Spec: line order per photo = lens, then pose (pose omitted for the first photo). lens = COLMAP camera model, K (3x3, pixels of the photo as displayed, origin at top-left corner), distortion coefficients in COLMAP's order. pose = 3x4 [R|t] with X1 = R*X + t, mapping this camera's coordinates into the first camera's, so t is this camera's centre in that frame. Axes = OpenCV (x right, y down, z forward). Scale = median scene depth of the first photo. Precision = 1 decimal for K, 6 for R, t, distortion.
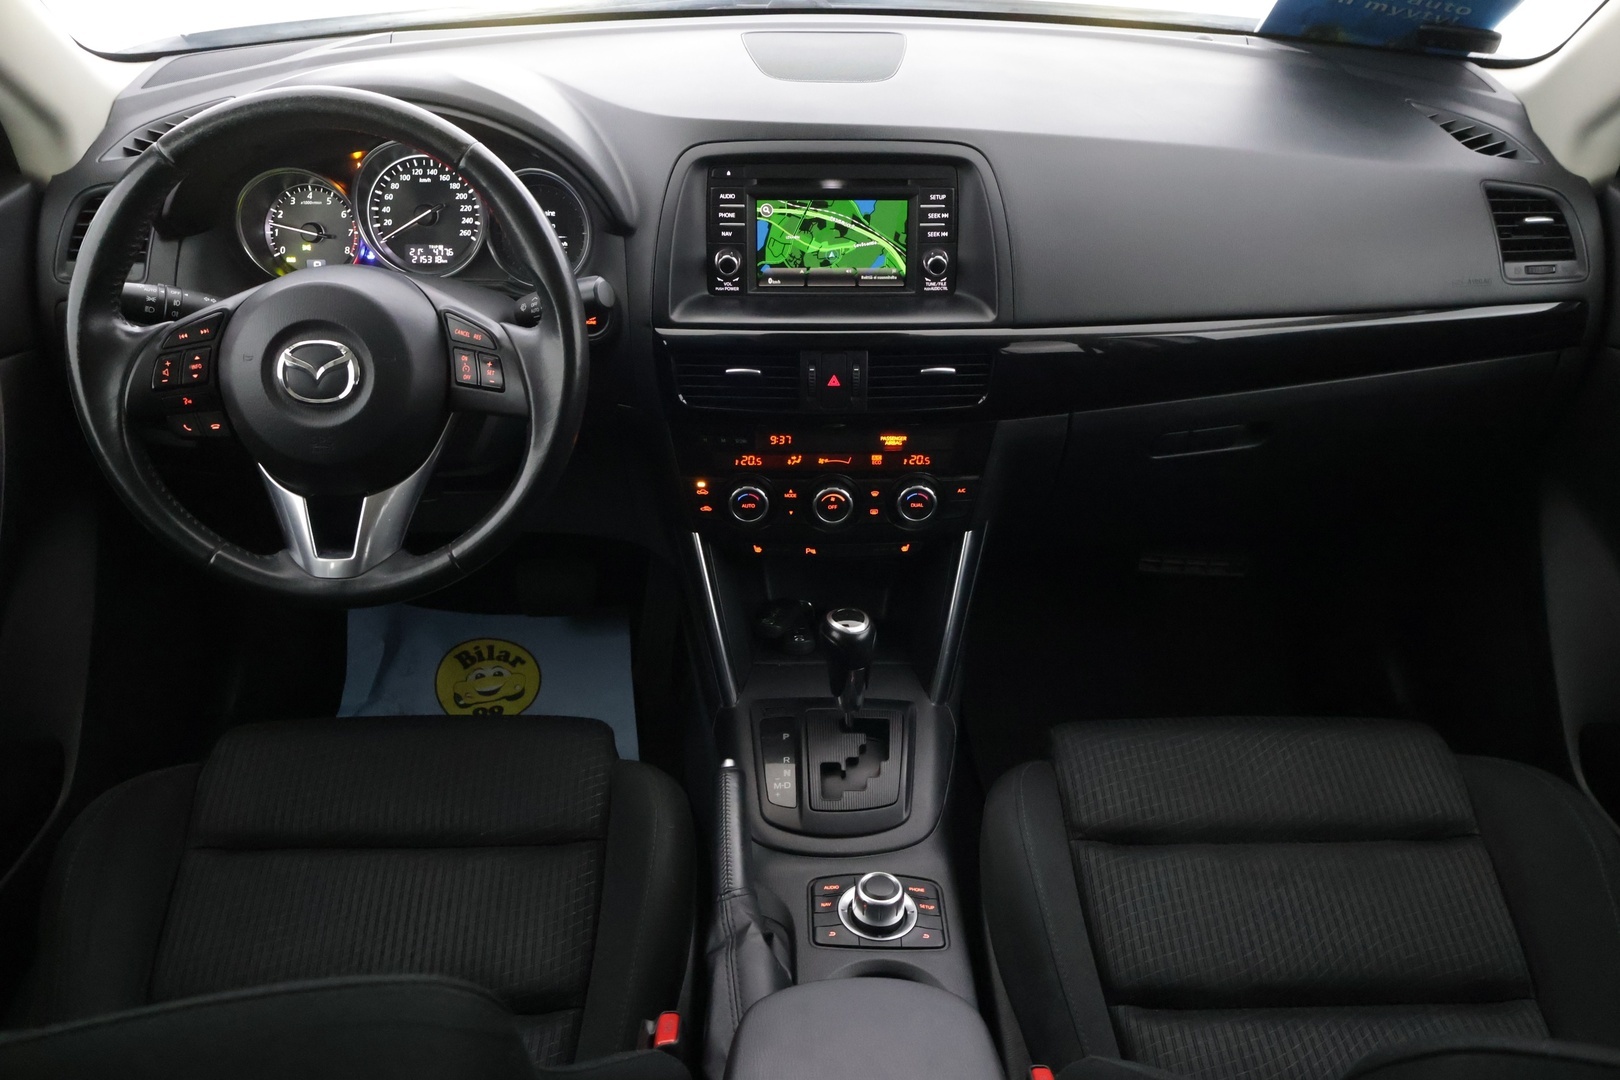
lens RADIAL K [[1378.0, 0, 799.1], [0, 1378.0, 544.2], [0, 0, 1]] dist [0.009258, 0.018907]
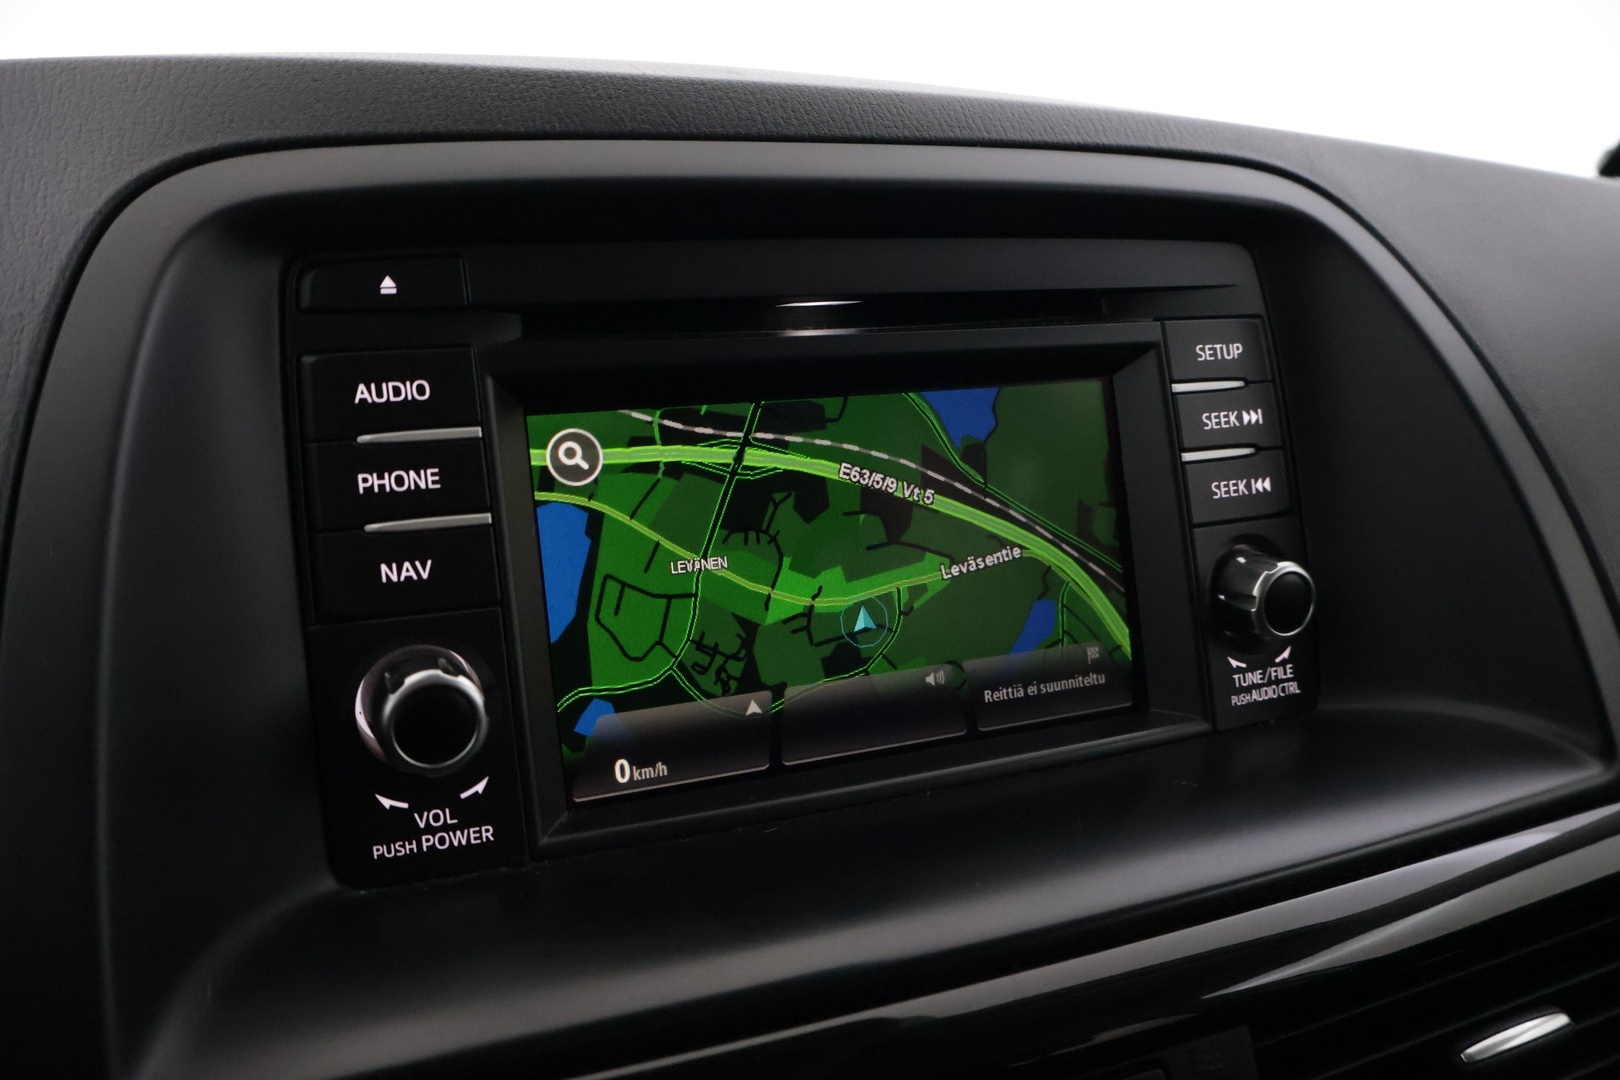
lens RADIAL K [[1378.0, 0, 810.4], [0, 1378.0, 541.8], [0, 0, 1]] dist [0.009258, 0.018907]
pose [[0.918612, -0.099381, 0.382459, -0.074276], [0.229872, 0.921640, -0.312632, -0.151933], [-0.321420, 0.375104, 0.869475, 0.799870]]
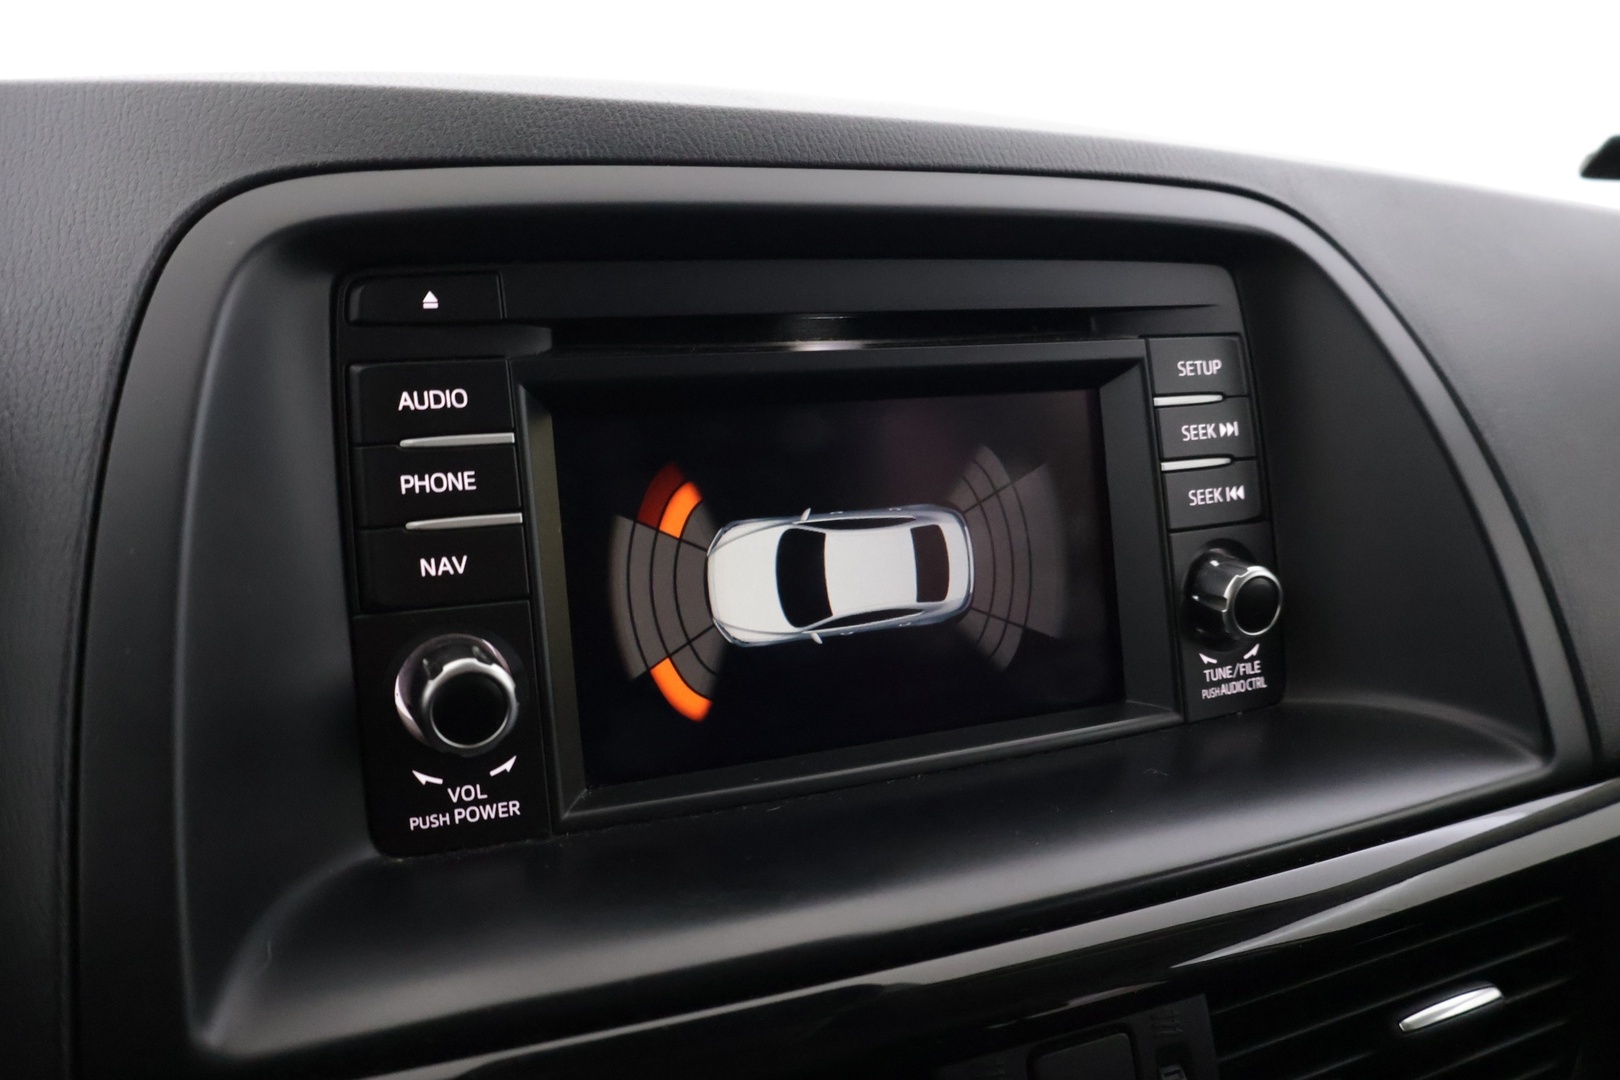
lens RADIAL K [[1378.0, 0, 810.9], [0, 1378.0, 537.2], [0, 0, 1]] dist [0.009258, 0.018907]
pose [[0.916125, -0.089011, 0.390887, -0.083453], [0.214261, 0.932811, -0.289750, -0.153085], [-0.338833, 0.349199, 0.873643, 0.783866]]
